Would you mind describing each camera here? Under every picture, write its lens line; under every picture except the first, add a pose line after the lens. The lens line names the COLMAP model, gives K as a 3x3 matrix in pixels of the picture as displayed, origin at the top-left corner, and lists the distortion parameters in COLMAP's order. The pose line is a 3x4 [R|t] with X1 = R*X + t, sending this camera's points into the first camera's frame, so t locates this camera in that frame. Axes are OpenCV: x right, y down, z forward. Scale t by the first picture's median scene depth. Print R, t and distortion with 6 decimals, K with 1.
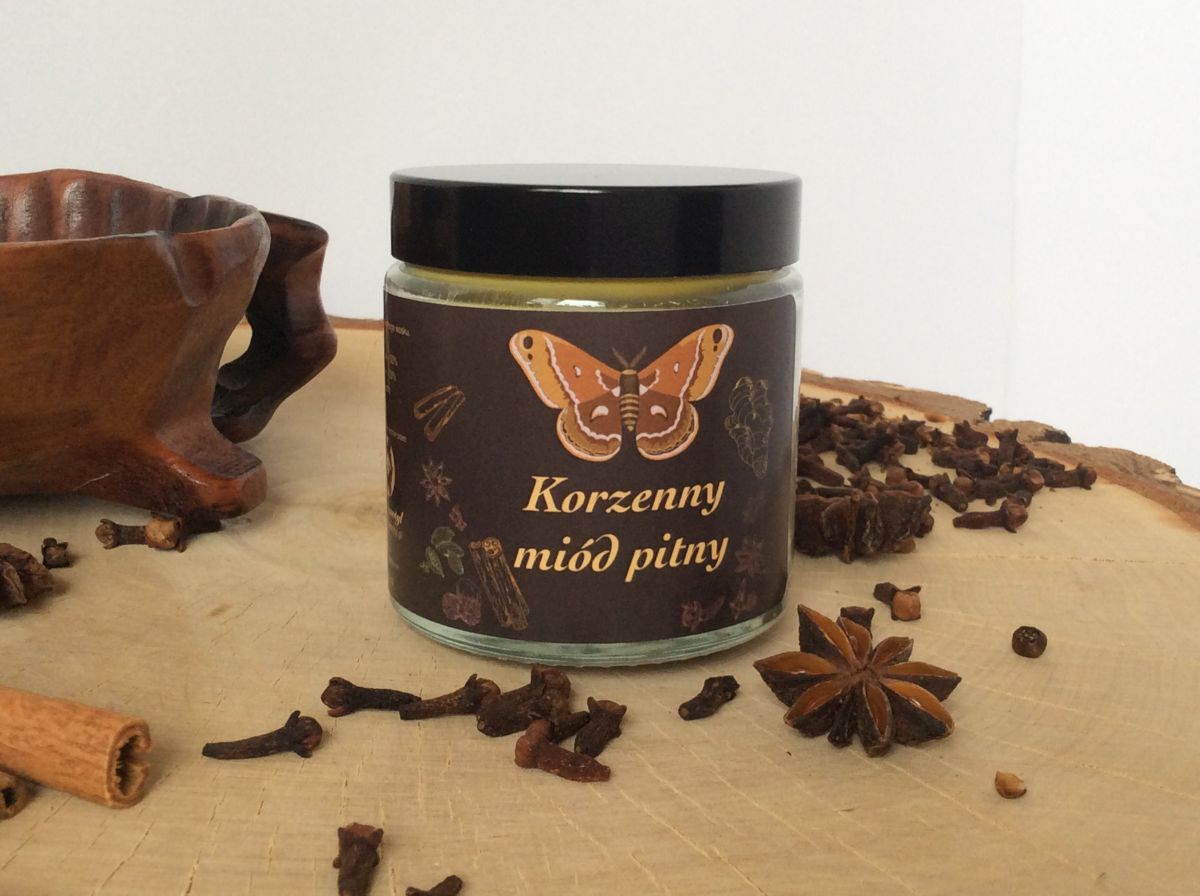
lens RADIAL K [[1606.6, 0, 620.2], [0, 1606.6, 448.2], [0, 0, 1]] dist [0.067102, -0.047161]
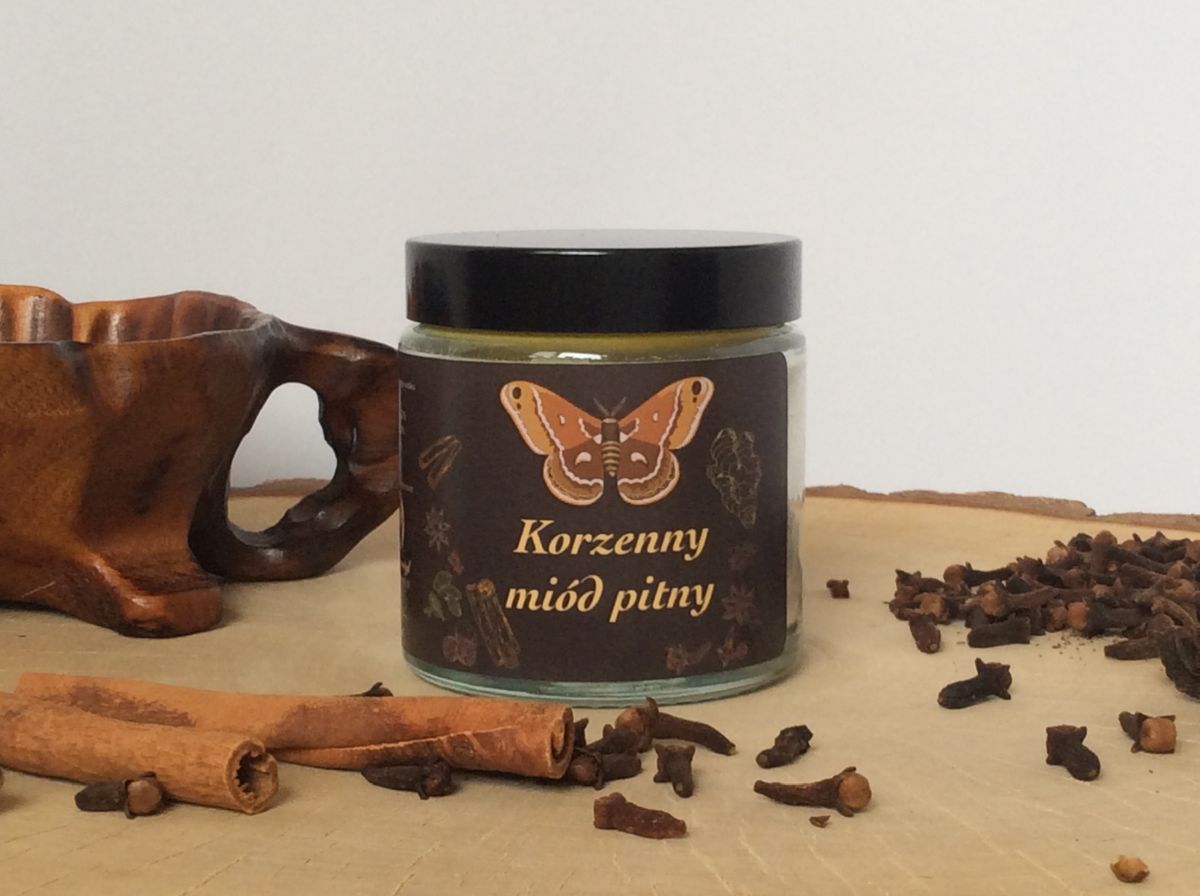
lens RADIAL K [[2381.5, 0, 601.8], [0, 2381.5, 448.5], [0, 0, 1]] dist [0.073226, 0.111812]
pose [[0.991411, 0.002892, -0.130753, 0.202043], [-0.013912, 0.996416, -0.083441, 0.100604], [0.130043, 0.084543, 0.987897, -0.547888]]
